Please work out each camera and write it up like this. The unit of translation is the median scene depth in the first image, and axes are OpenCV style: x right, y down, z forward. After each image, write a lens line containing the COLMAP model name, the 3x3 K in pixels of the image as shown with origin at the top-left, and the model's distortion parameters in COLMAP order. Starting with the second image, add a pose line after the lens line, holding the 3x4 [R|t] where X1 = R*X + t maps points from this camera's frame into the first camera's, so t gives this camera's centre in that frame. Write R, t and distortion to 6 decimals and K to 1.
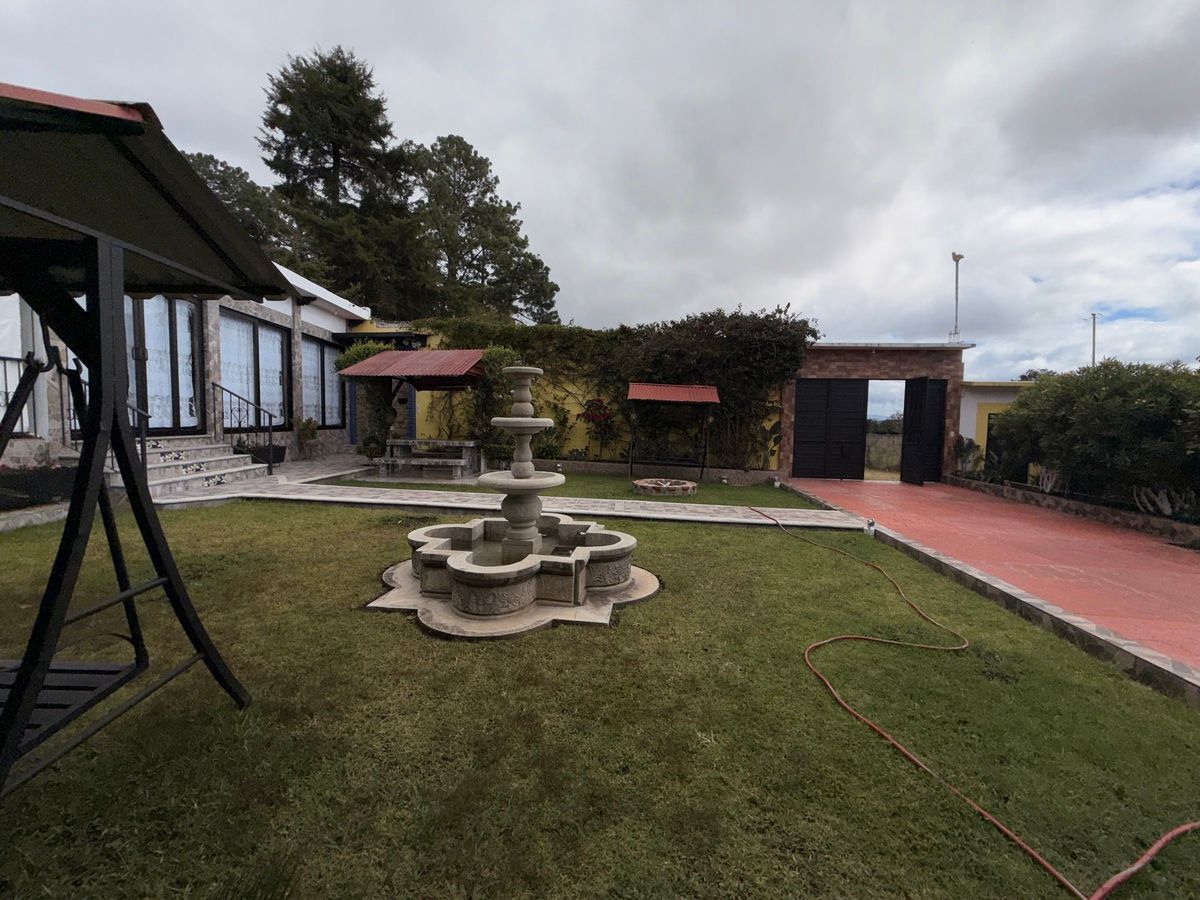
lens RADIAL K [[475.5, 0, 601.1], [0, 475.5, 445.6], [0, 0, 1]] dist [-0.000256, -0.000072]
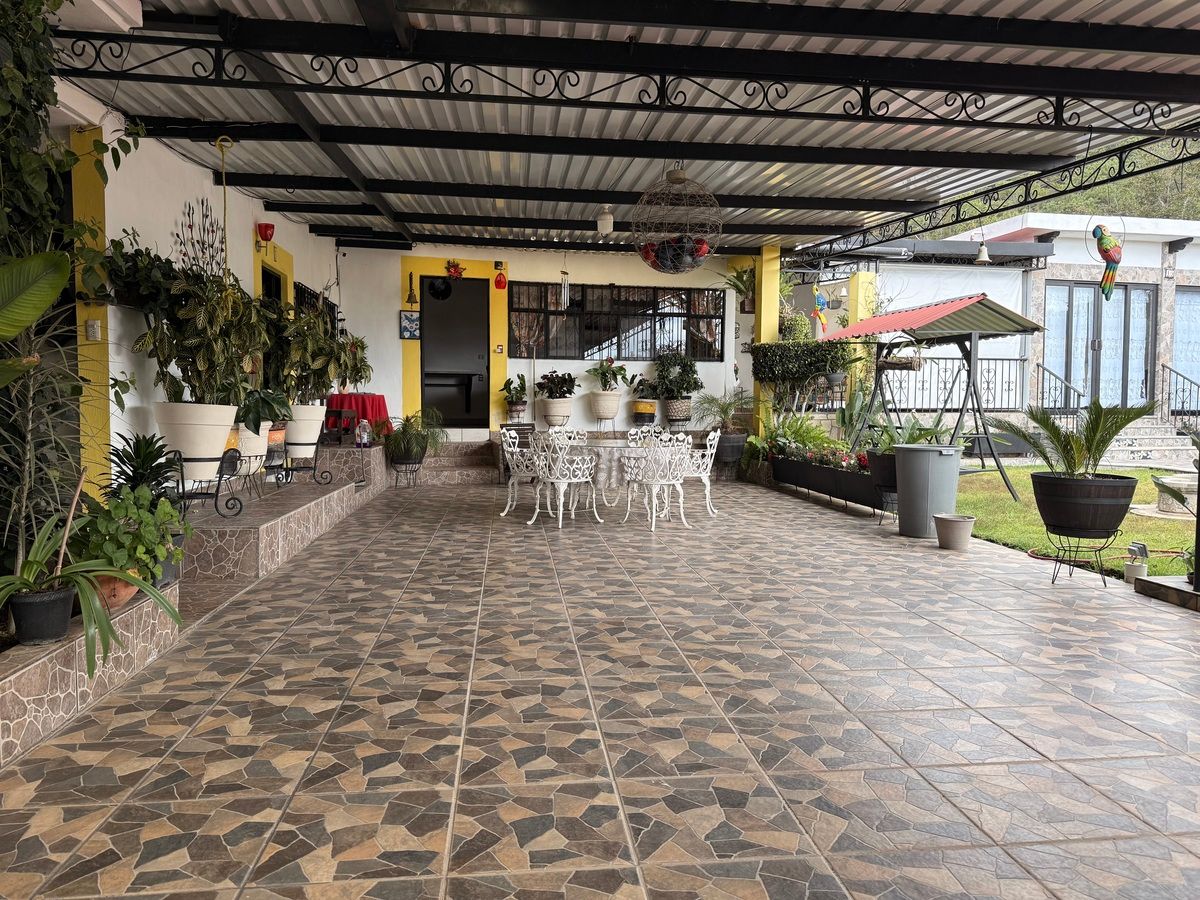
lens RADIAL K [[852.2, 0, 601.4], [0, 852.2, 451.7], [0, 0, 1]] dist [0.016569, -0.009581]
pose [[0.146690, 0.031111, -0.988693, 0.636108], [-0.055985, 0.998164, 0.023102, 0.060590], [0.987597, 0.051963, 0.148162, -0.341655]]
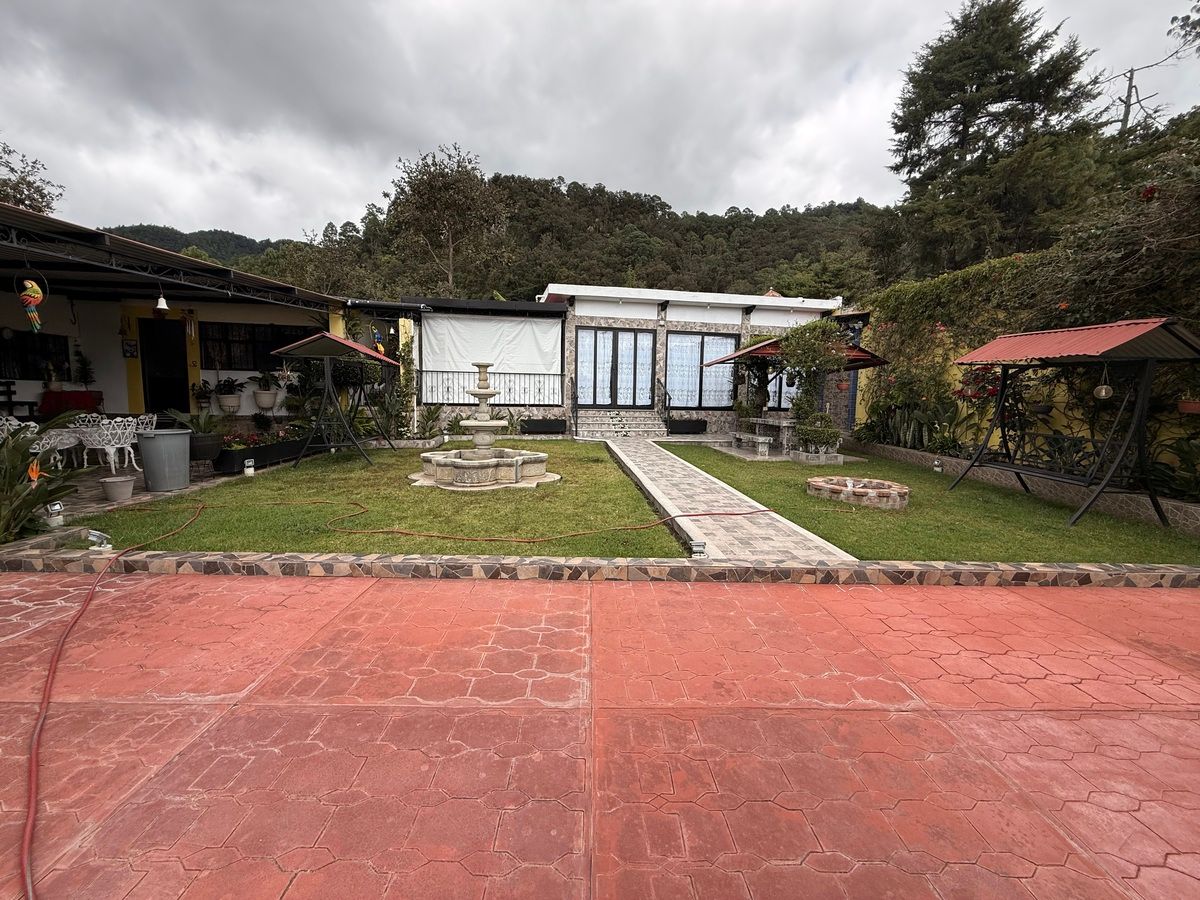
lens RADIAL K [[475.5, 0, 599.7], [0, 475.5, 448.2], [0, 0, 1]] dist [-0.000256, -0.000072]
pose [[0.122267, 0.086350, -0.988734, 0.643095], [-0.071259, 0.994401, 0.078033, -0.005178], [0.989936, 0.060916, 0.127735, 0.470852]]
